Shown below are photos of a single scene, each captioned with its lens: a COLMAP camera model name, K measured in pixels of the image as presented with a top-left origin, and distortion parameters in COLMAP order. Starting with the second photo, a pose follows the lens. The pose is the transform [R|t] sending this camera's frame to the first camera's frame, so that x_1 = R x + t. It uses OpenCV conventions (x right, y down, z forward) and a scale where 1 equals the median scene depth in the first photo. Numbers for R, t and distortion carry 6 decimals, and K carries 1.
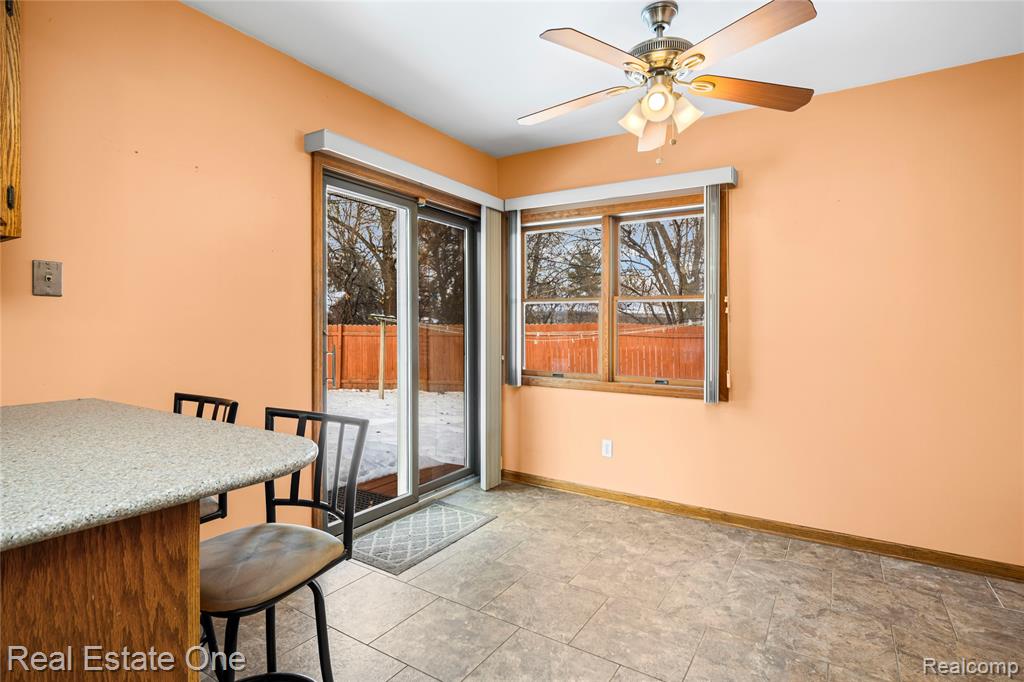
lens RADIAL K [[515.7, 0, 511.0], [0, 515.7, 336.7], [0, 0, 1]] dist [0.000059, 0.000027]
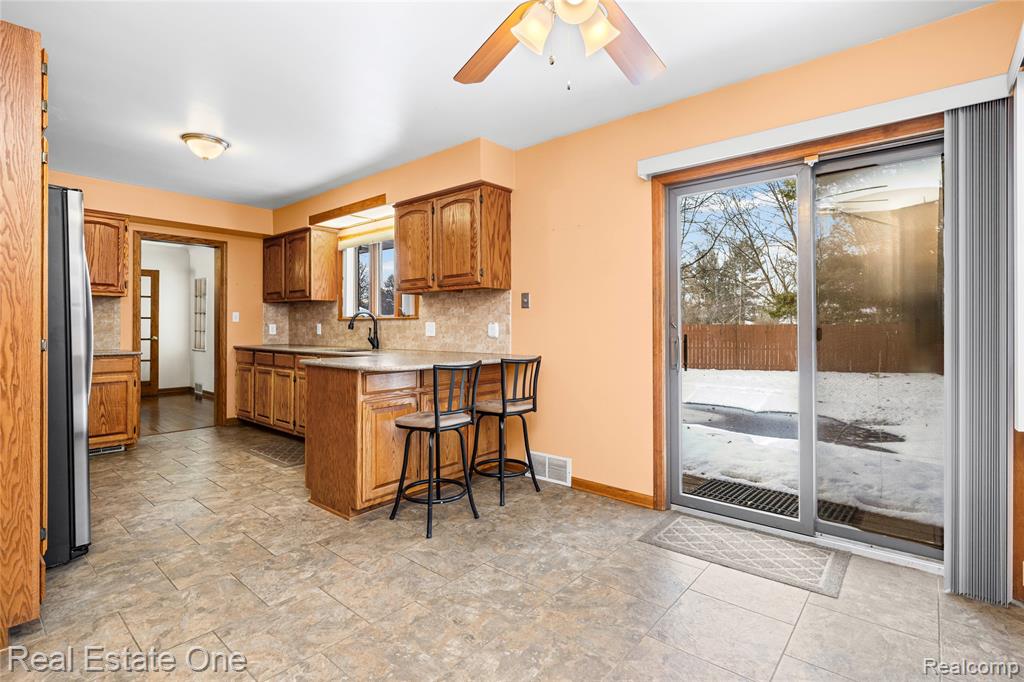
lens RADIAL K [[489.6, 0, 510.8], [0, 489.6, 334.4], [0, 0, 1]] dist [-0.000308, -0.000125]
pose [[-0.146617, 0.005839, -0.989176, 0.659141], [-0.018164, 0.999798, 0.008594, 0.010565], [0.989027, 0.019228, -0.146481, 0.669927]]
